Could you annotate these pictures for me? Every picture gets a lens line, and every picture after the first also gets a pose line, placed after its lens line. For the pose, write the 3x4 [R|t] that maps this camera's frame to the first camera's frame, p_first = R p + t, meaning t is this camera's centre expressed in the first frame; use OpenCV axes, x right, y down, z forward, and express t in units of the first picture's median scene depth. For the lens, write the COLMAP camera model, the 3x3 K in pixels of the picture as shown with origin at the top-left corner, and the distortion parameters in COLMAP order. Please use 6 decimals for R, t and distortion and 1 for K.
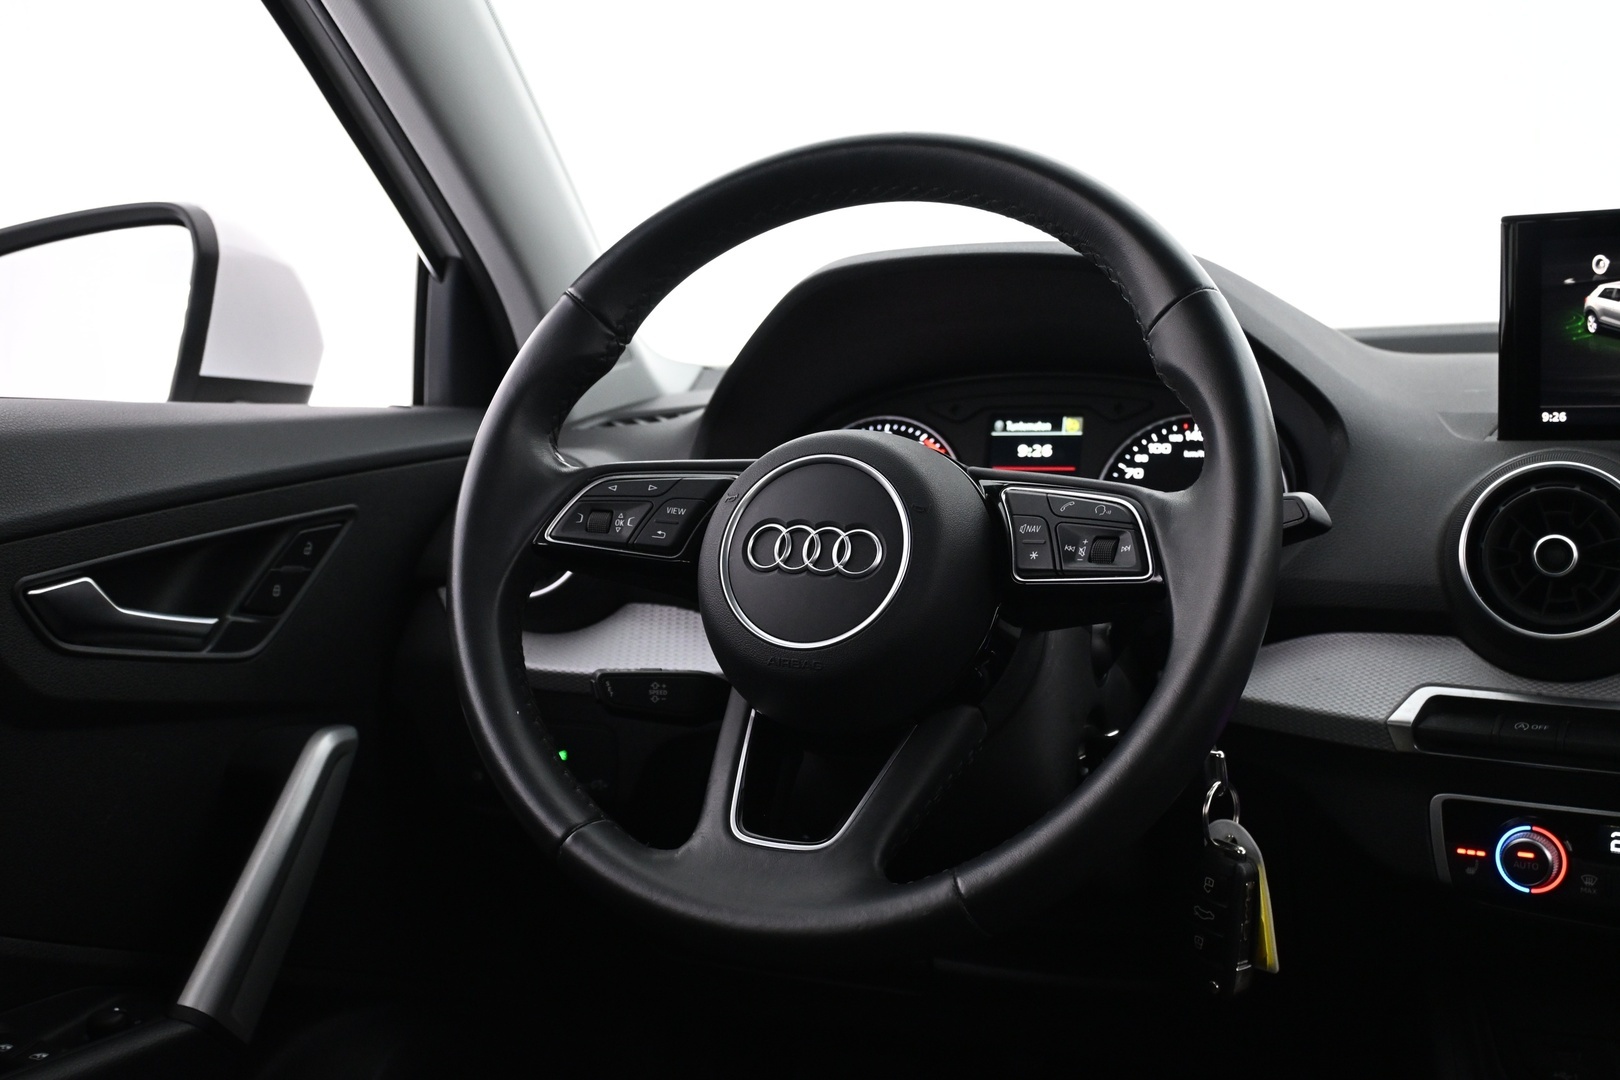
lens RADIAL K [[1773.3, 0, 810.4], [0, 1773.3, 525.6], [0, 0, 1]] dist [0.012325, -0.013977]
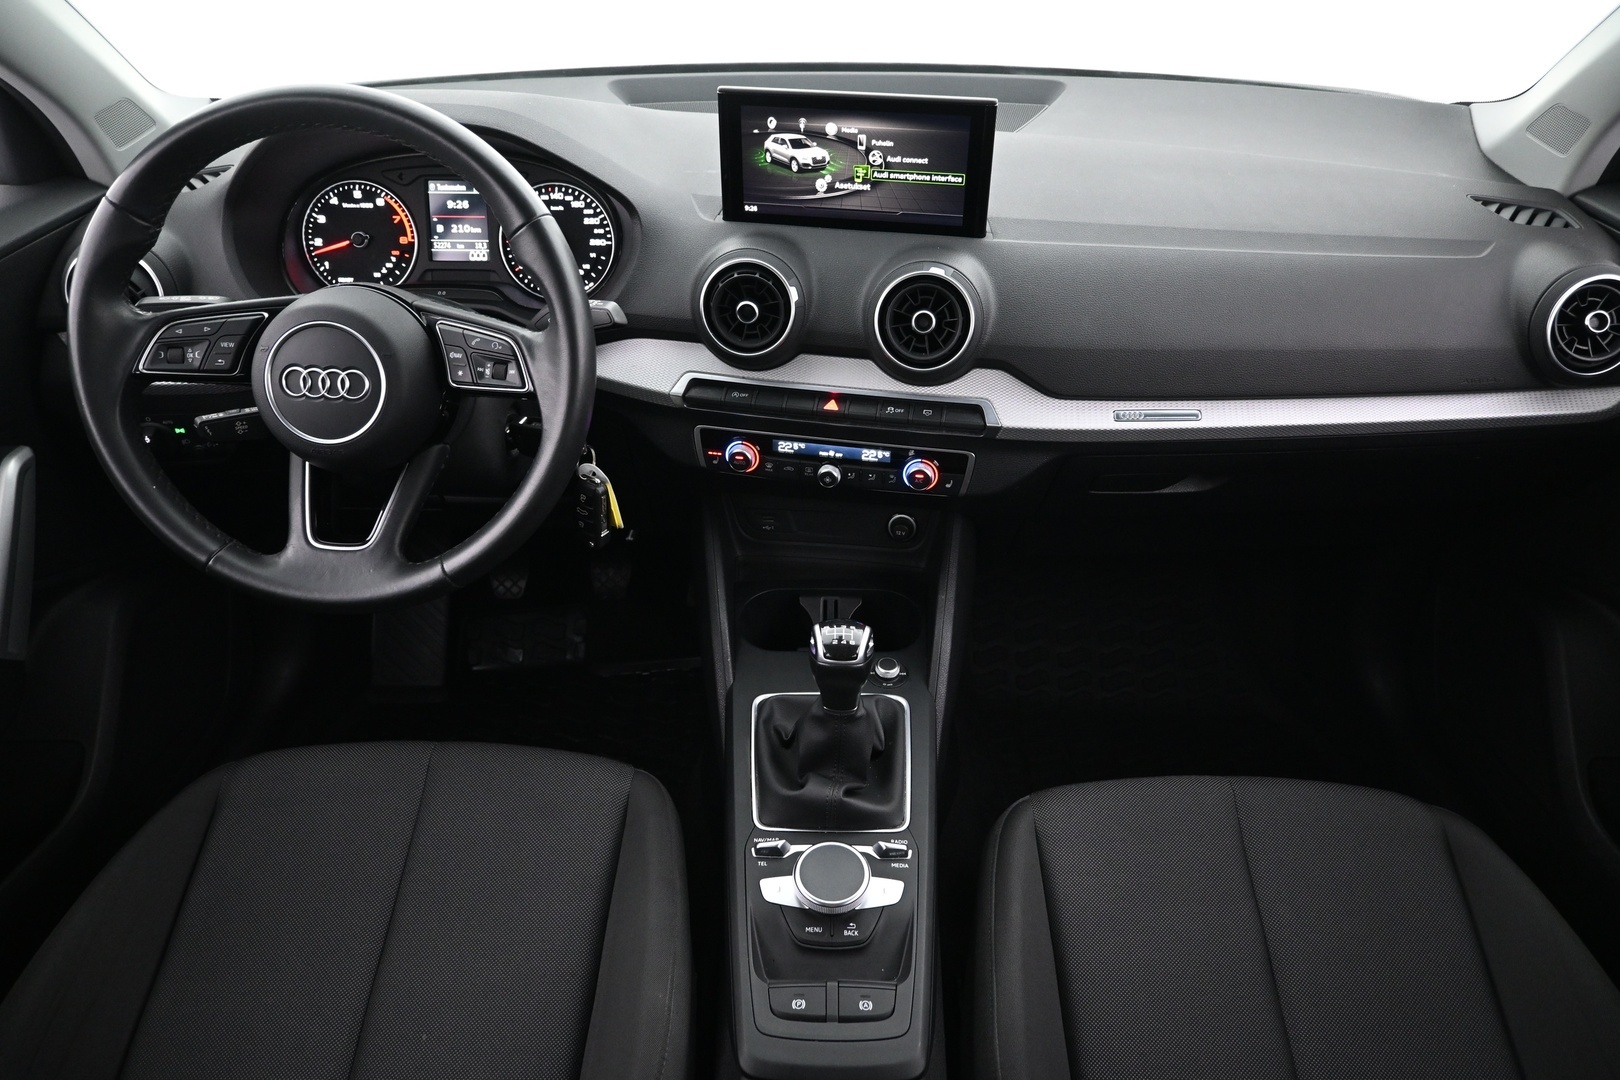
lens RADIAL K [[1109.9, 0, 810.0], [0, 1109.9, 540.0], [0, 0, 1]] dist [-0.000320, 0.004735]
pose [[0.929336, -0.181466, 0.321565, 0.057426], [0.008288, 0.880930, 0.473175, -0.316567], [-0.369141, -0.437073, 0.820184, -0.091147]]
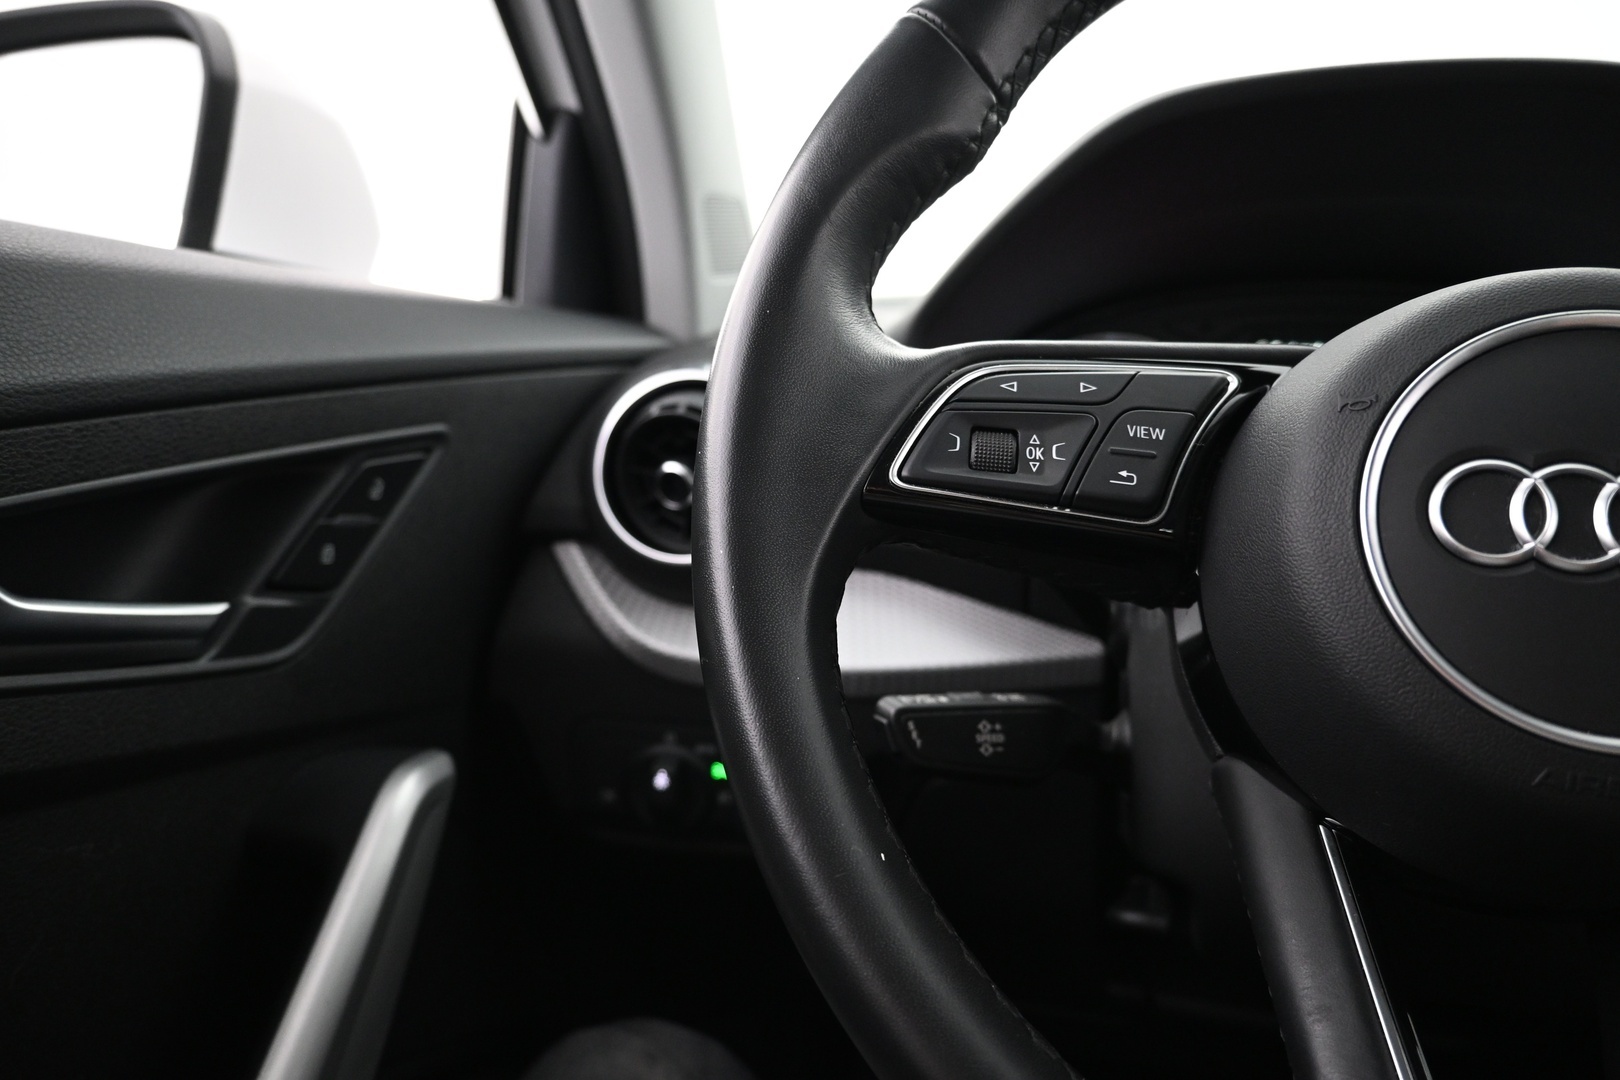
lens RADIAL K [[1109.9, 0, 810.0], [0, 1109.9, 540.0], [0, 0, 1]] dist [-0.000320, 0.004735]
pose [[0.991453, 0.011329, 0.129971, -0.210183], [-0.018872, 0.998199, 0.056951, 0.006242], [-0.129092, -0.058917, 0.989881, 0.677799]]
